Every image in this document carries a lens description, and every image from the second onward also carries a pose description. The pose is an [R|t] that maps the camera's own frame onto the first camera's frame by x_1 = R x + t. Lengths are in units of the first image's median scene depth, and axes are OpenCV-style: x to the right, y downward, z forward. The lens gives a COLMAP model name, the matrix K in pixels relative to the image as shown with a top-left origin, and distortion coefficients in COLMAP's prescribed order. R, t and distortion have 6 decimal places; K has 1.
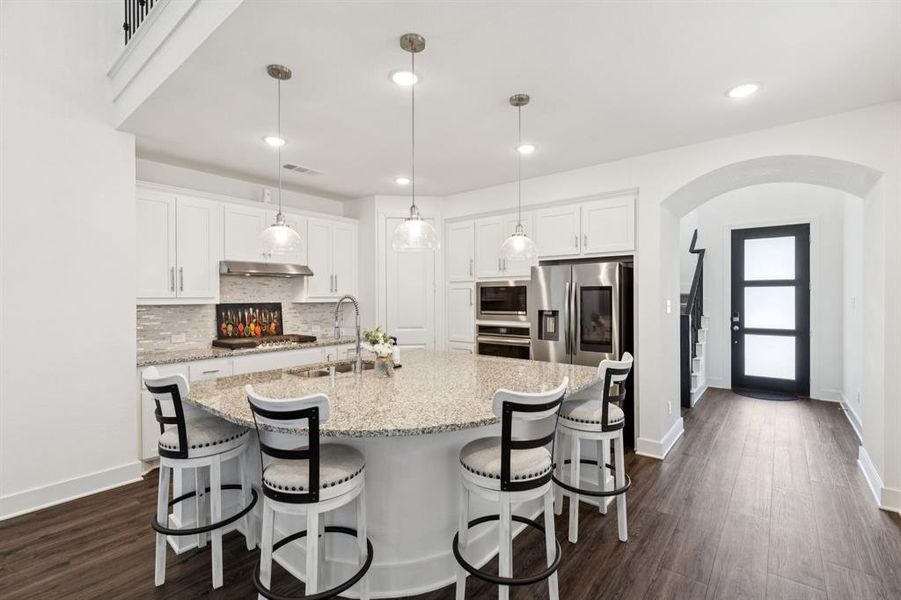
lens RADIAL K [[402.7, 0, 448.7], [0, 402.7, 299.2], [0, 0, 1]] dist [0.004149, 0.001168]
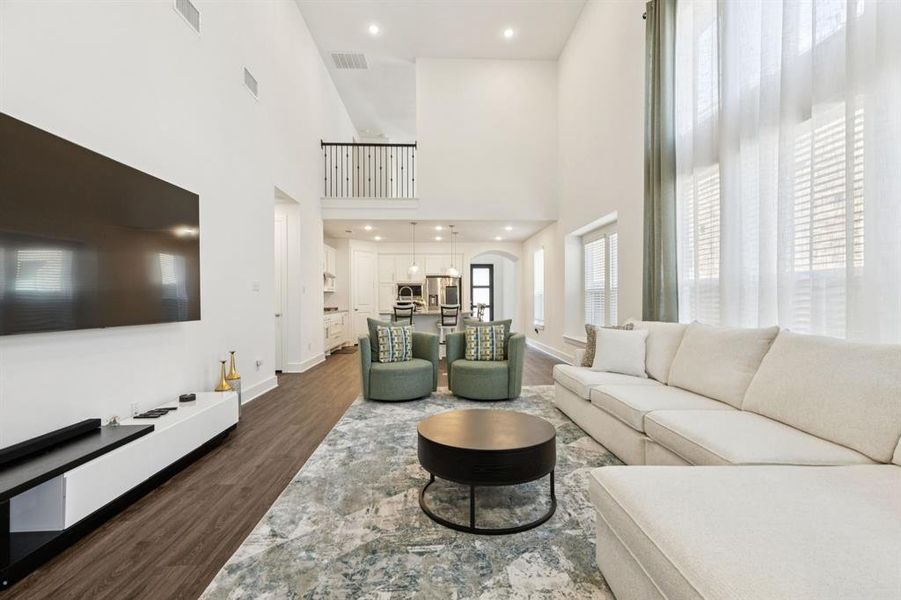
lens RADIAL K [[402.7, 0, 451.6], [0, 402.7, 301.4], [0, 0, 1]] dist [0.004149, 0.001168]
pose [[0.751719, -0.004663, 0.659467, -1.196332], [0.008044, 0.999965, -0.002099, 0.066273], [-0.659434, 0.006883, 0.751731, -0.905589]]
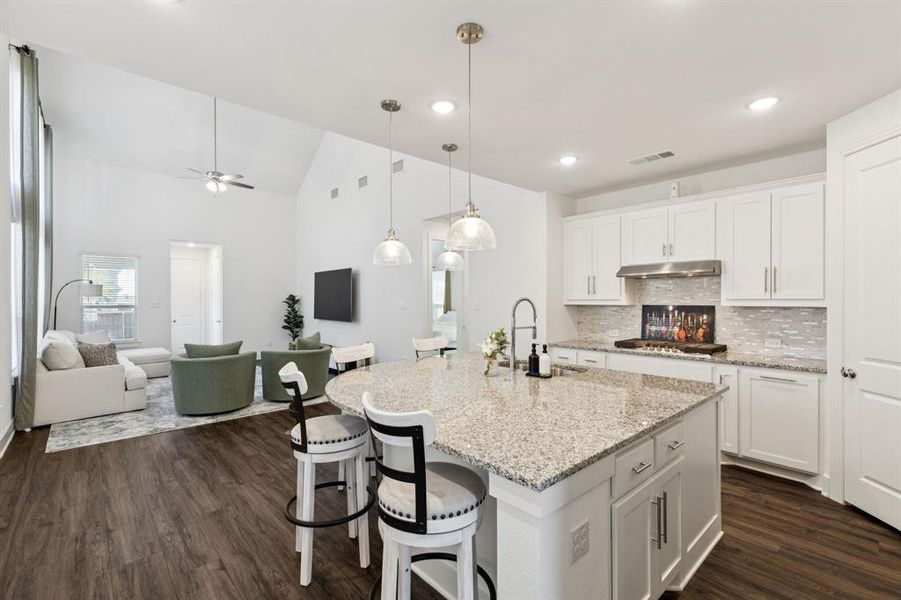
lens RADIAL K [[402.7, 0, 455.4], [0, 402.7, 299.7], [0, 0, 1]] dist [0.004149, 0.001168]
pose [[-0.148254, 0.002375, -0.988946, 0.502458], [-0.004512, 0.999985, 0.003077, -0.004323], [0.988939, 0.004918, -0.148241, 0.590874]]
